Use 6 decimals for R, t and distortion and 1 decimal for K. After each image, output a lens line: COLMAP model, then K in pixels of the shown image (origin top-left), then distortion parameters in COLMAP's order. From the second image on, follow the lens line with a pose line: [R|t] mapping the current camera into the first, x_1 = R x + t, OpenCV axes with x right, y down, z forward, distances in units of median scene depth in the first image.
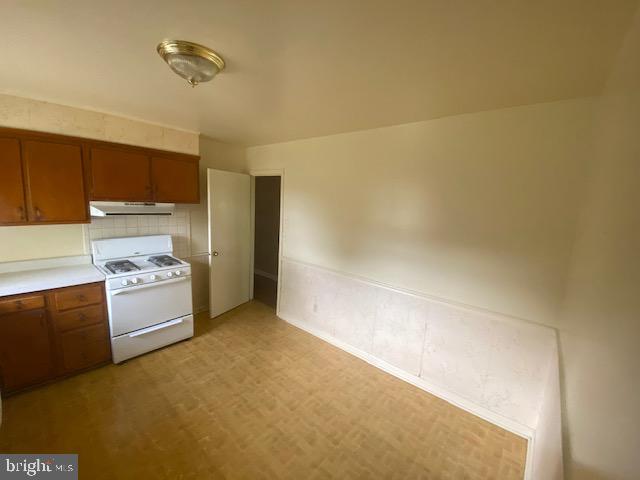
lens RADIAL K [[262.5, 0, 321.4], [0, 262.5, 240.1], [0, 0, 1]] dist [0.027563, -0.021378]
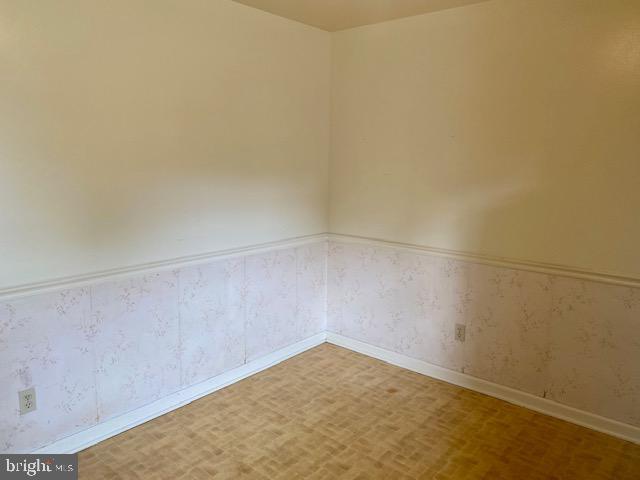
lens RADIAL K [[489.2, 0, 319.4], [0, 489.2, 236.3], [0, 0, 1]] dist [0.006140, -0.014239]
pose [[0.003696, -0.212755, 0.977099, -0.876406], [0.146206, 0.966720, 0.209942, -0.070318], [-0.989247, 0.142081, 0.034679, 0.714064]]
